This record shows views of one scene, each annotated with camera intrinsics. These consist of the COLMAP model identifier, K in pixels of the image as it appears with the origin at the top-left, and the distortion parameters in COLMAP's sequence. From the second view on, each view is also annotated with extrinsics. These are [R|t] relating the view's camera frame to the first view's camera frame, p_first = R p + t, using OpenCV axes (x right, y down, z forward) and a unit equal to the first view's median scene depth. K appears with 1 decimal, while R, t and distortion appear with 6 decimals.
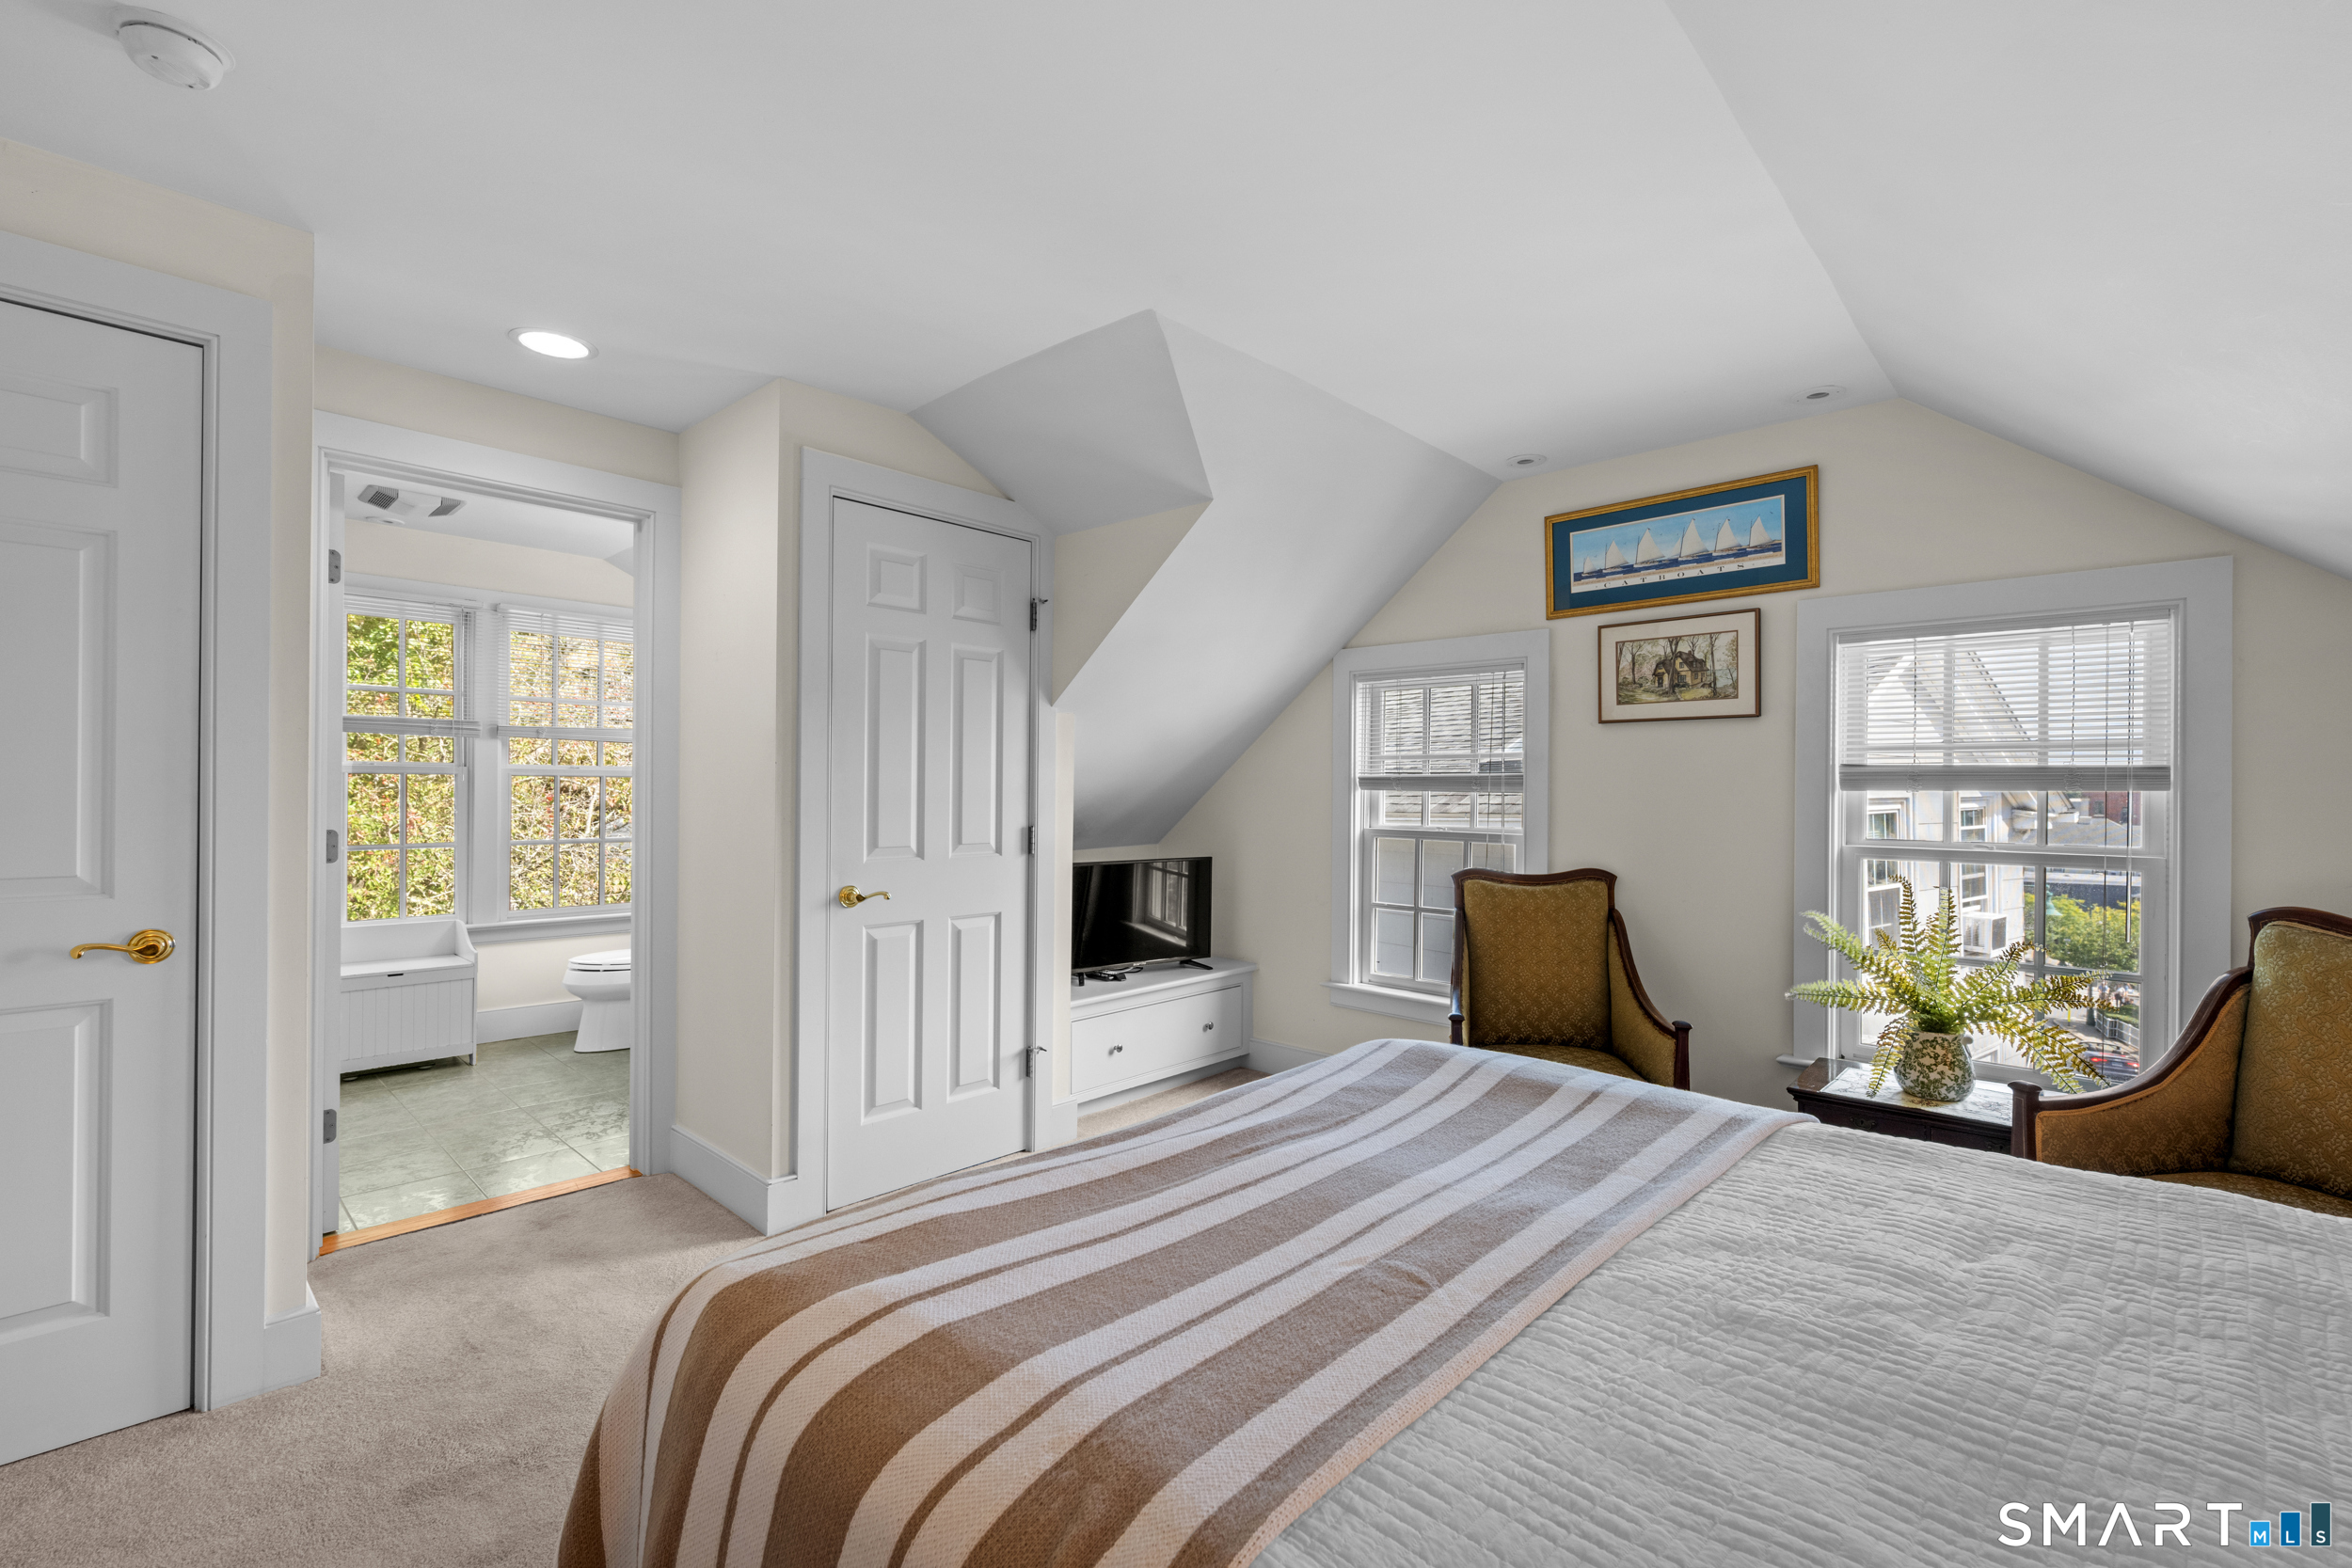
lens RADIAL K [[1019.2, 0, 1179.0], [0, 1019.2, 788.1], [0, 0, 1]] dist [0.002612, 0.000274]
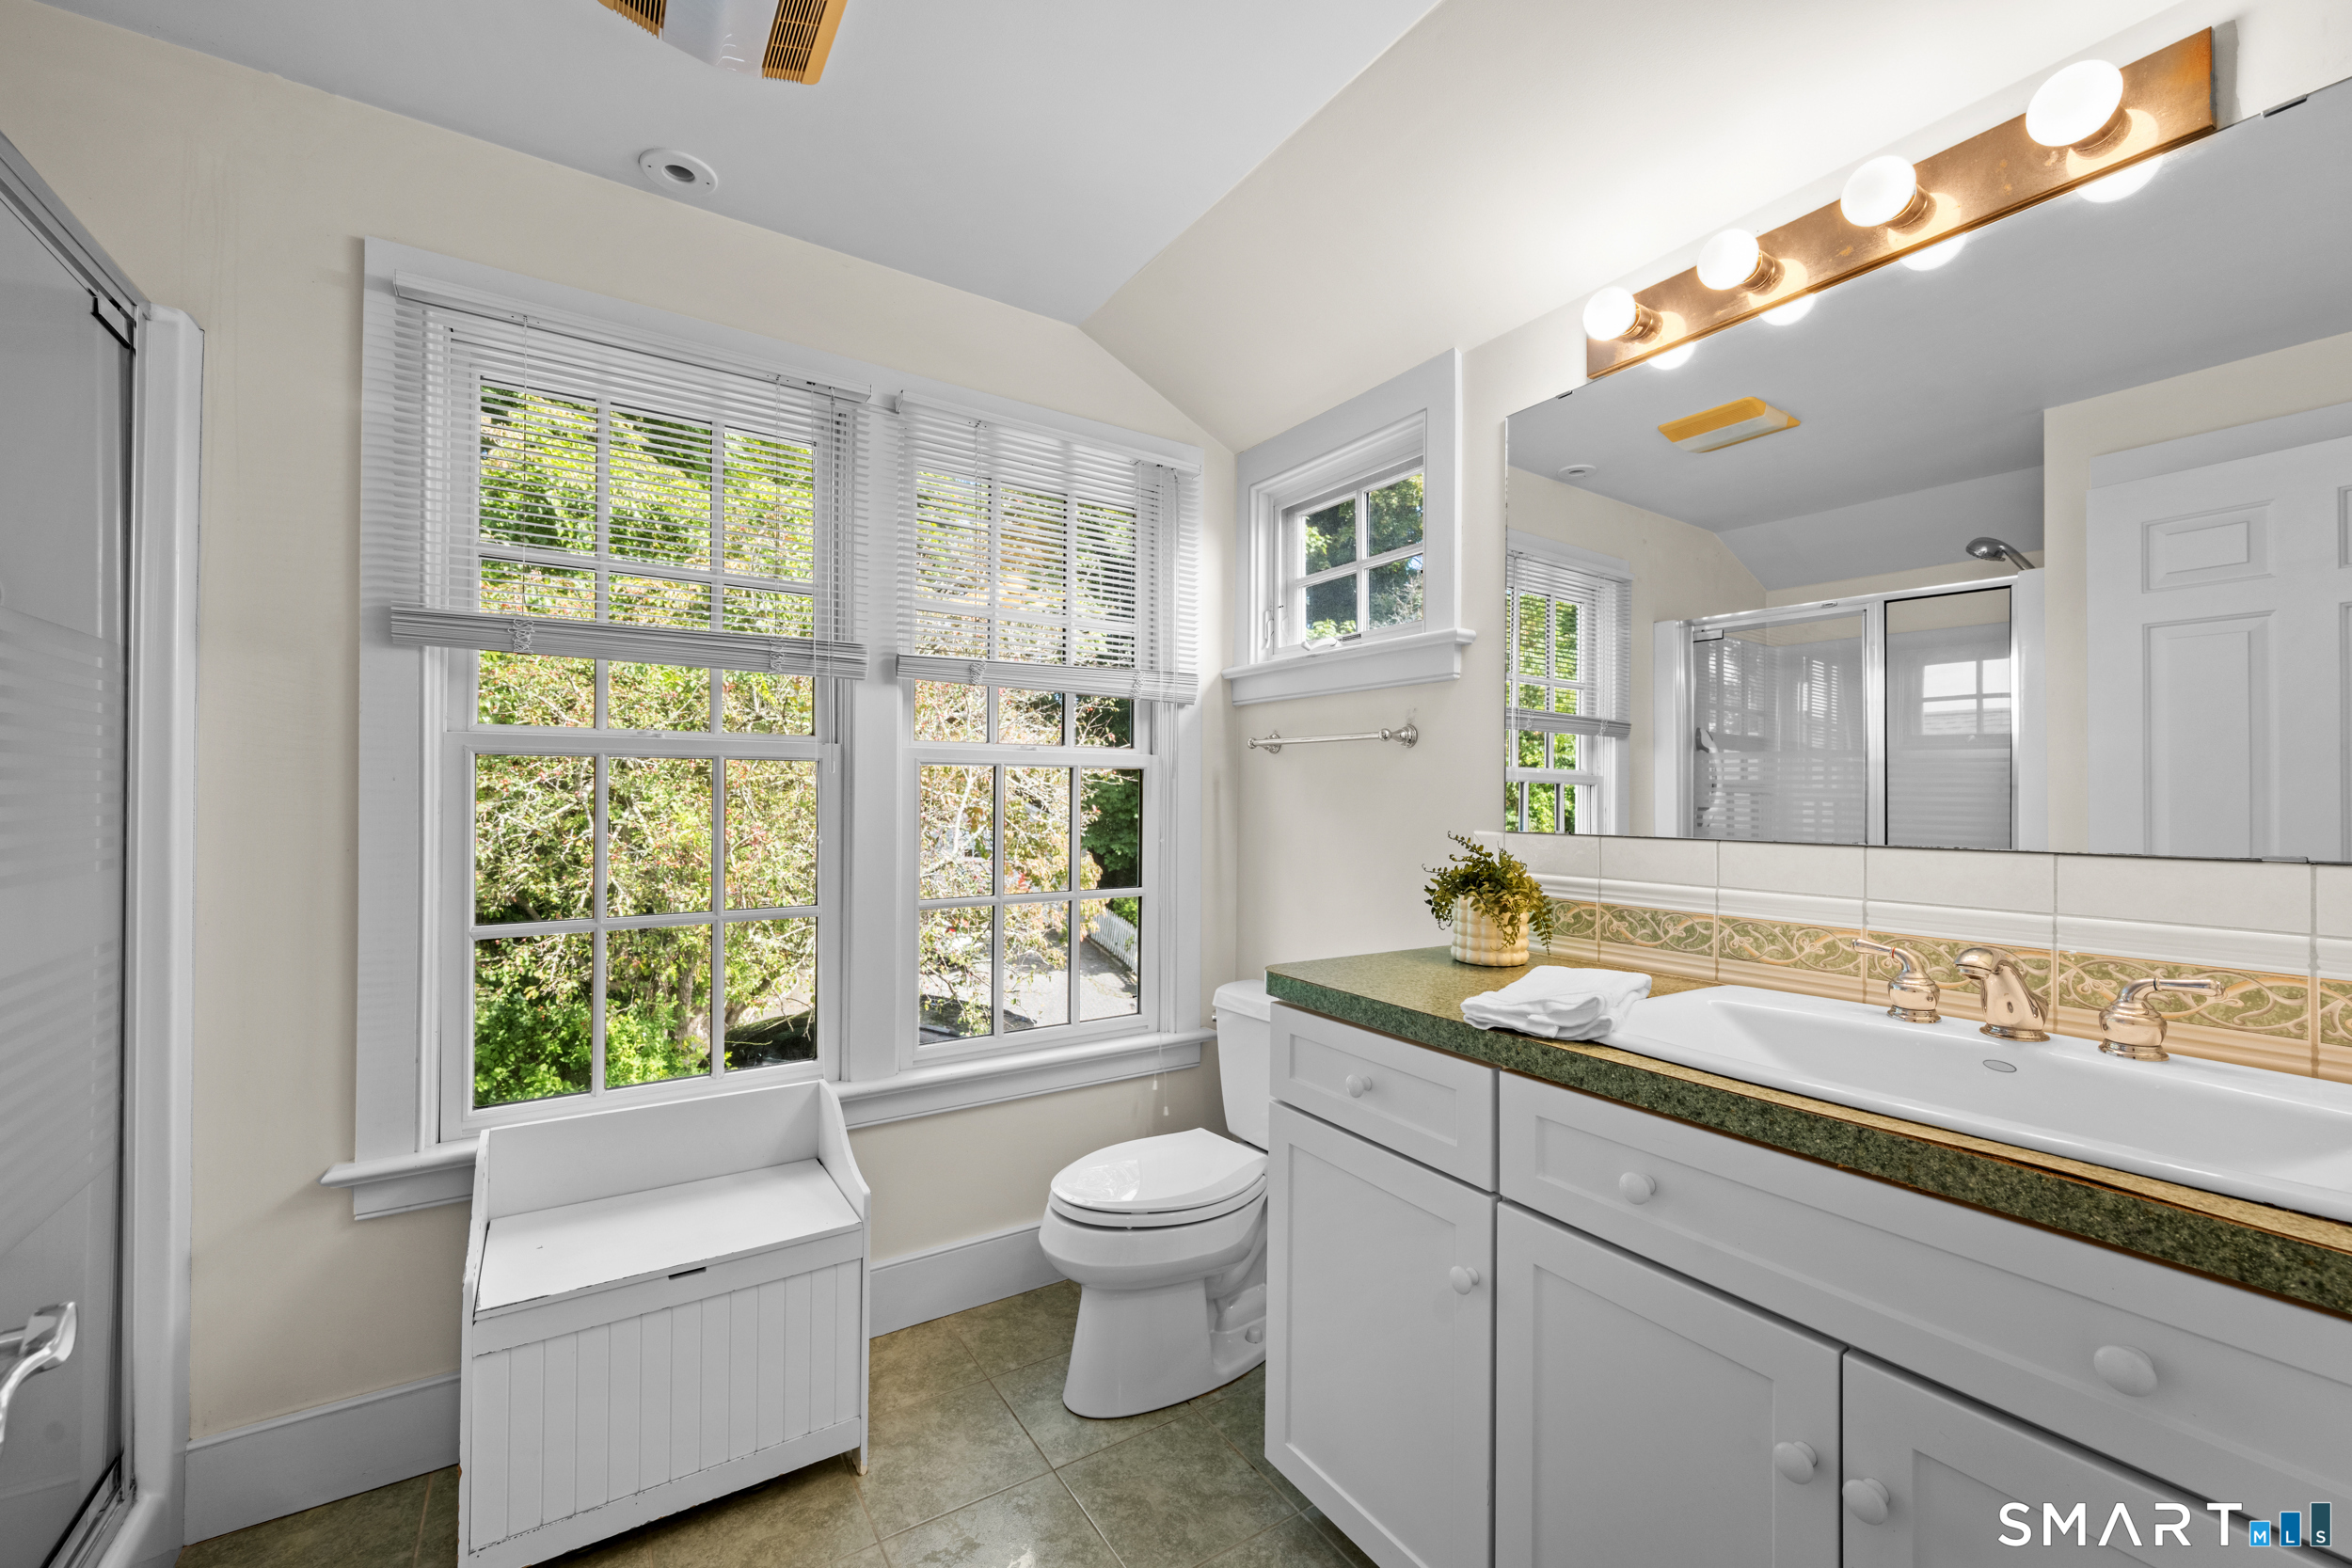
lens RADIAL K [[938.0, 0, 1175.0], [0, 938.0, 787.8], [0, 0, 1]] dist [-0.002732, -0.000028]
pose [[0.972370, -0.003361, -0.233419, -0.444843], [0.001153, 0.999953, -0.009595, 0.003891], [0.233440, 0.009060, 0.972329, 0.613585]]
